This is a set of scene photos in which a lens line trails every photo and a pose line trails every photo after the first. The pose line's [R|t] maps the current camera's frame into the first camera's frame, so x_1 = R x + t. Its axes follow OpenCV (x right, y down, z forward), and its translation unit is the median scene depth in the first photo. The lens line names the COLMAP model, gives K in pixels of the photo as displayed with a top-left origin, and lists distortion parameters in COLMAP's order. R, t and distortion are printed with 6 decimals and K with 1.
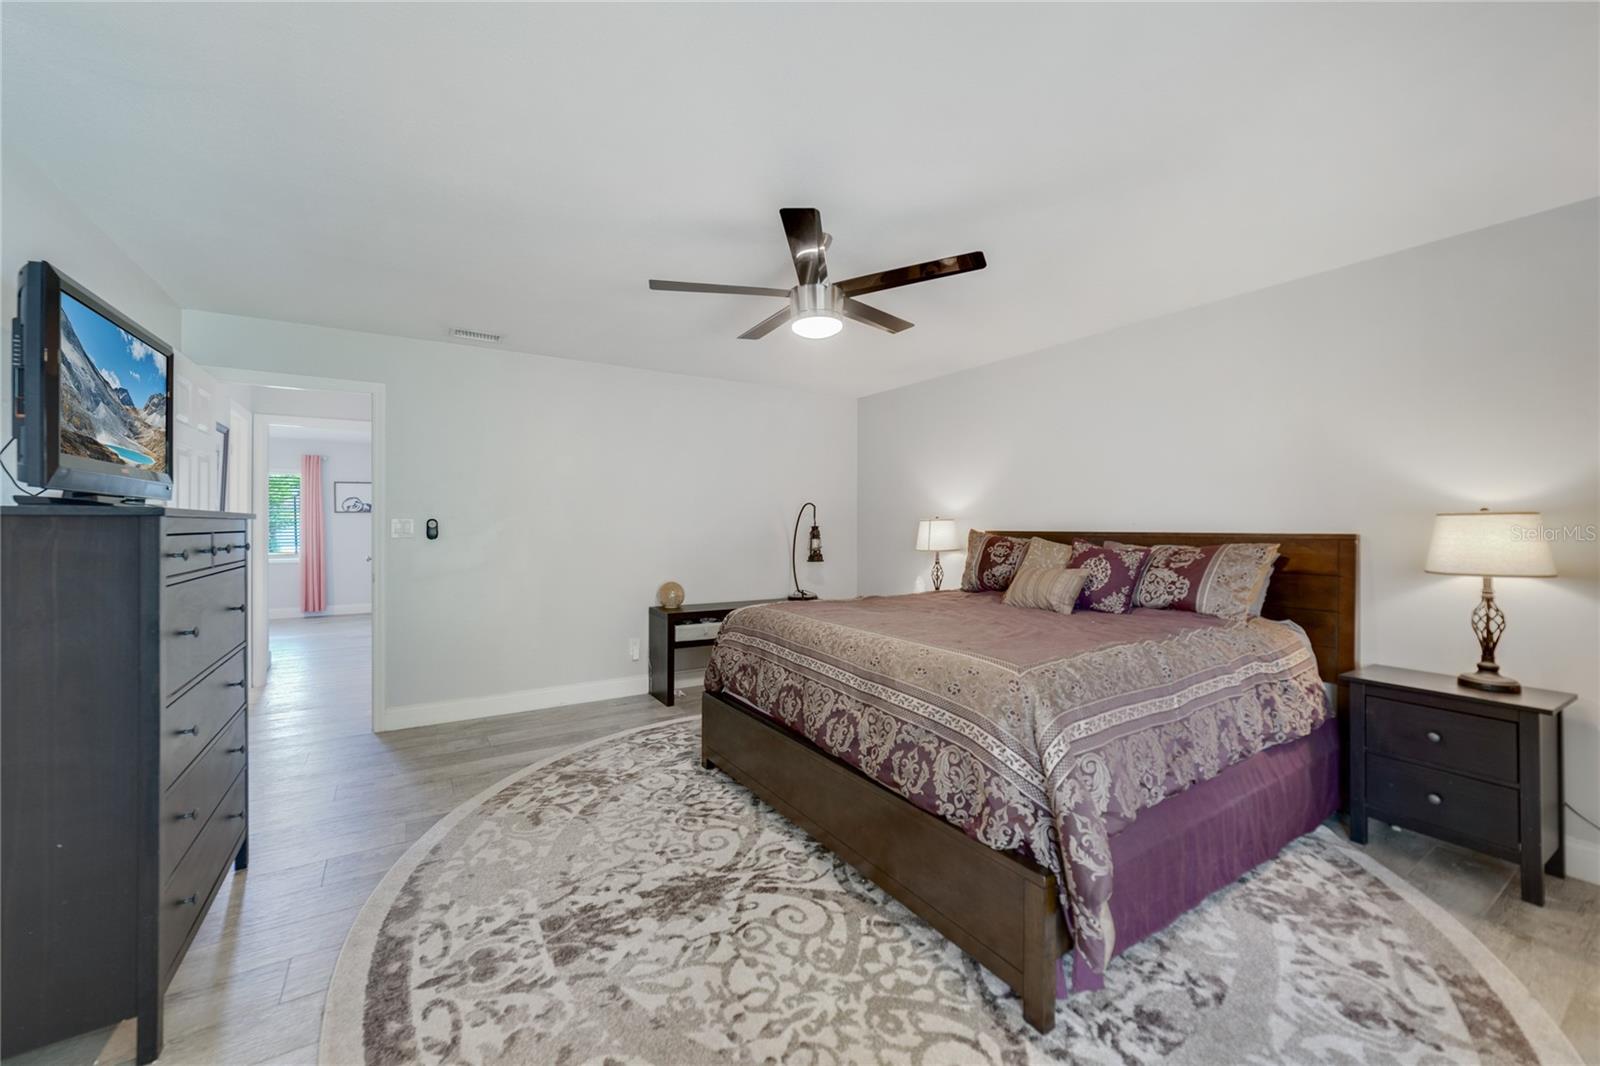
lens RADIAL K [[636.6, 0, 784.4], [0, 636.6, 528.5], [0, 0, 1]] dist [-0.011725, 0.000714]
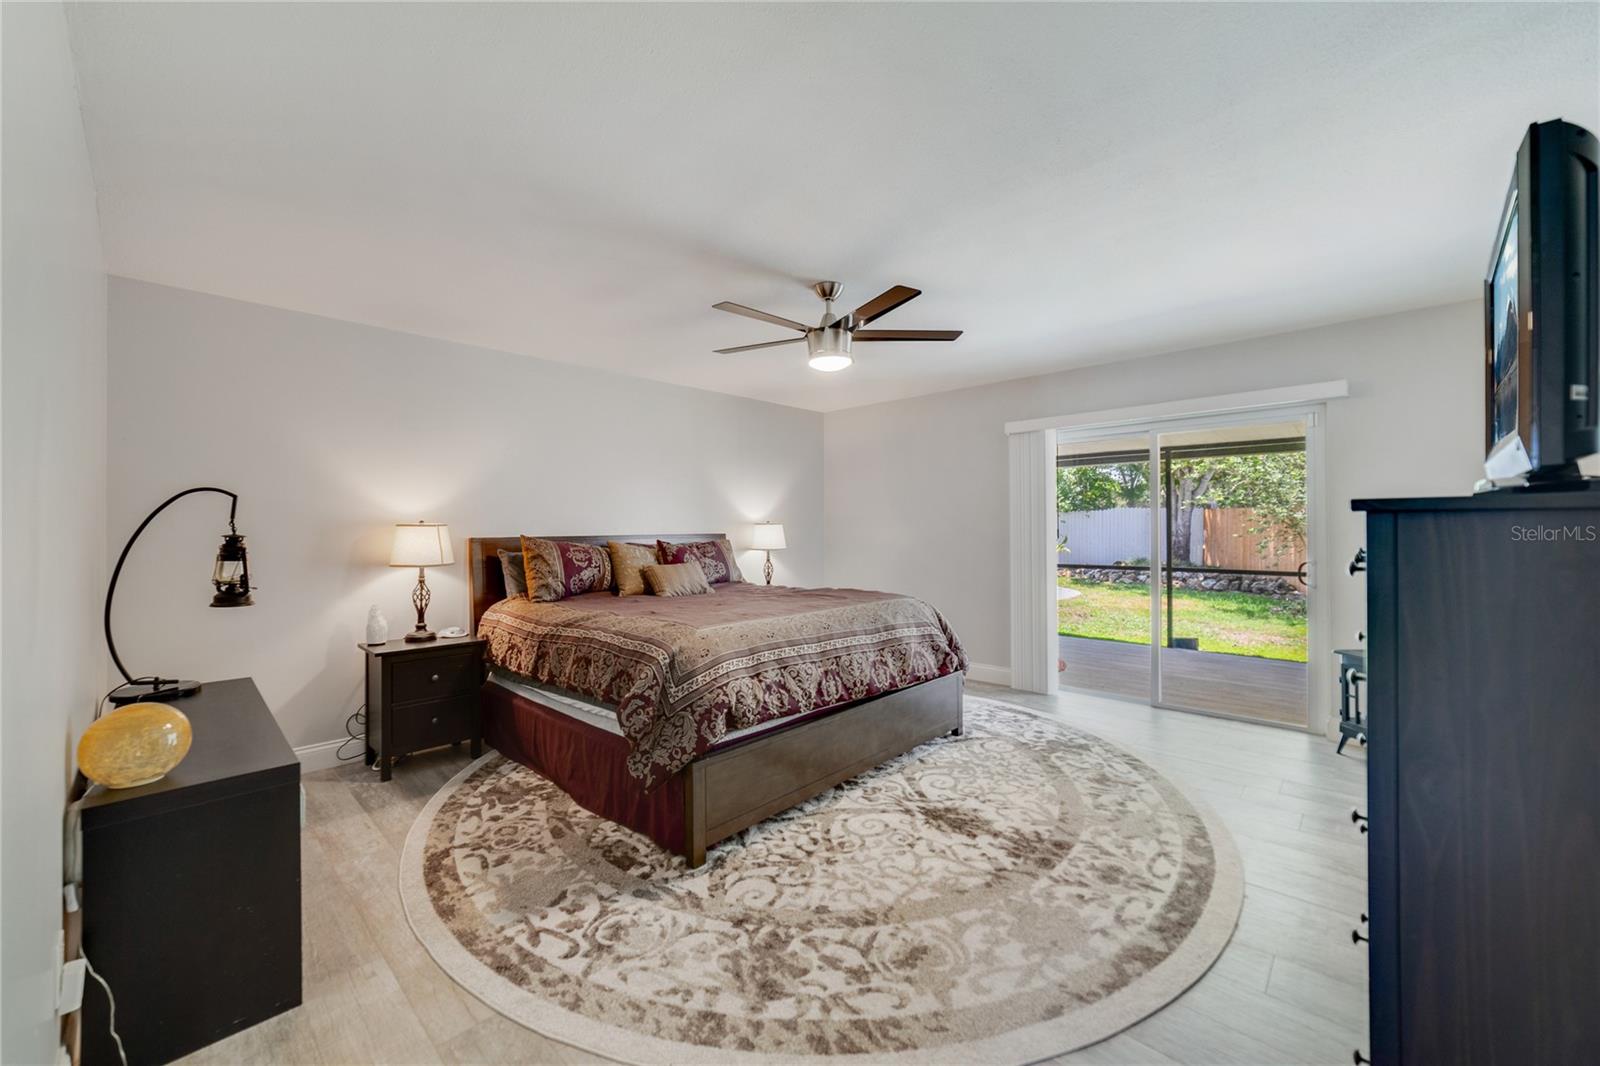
lens RADIAL K [[636.6, 0, 783.7], [0, 636.6, 526.8], [0, 0, 1]] dist [-0.011725, 0.000714]
pose [[-0.270080, 0.004698, 0.962826, -1.236193], [0.010262, 0.999945, -0.002000, -0.012069], [-0.962783, 0.009340, -0.270114, 1.598482]]
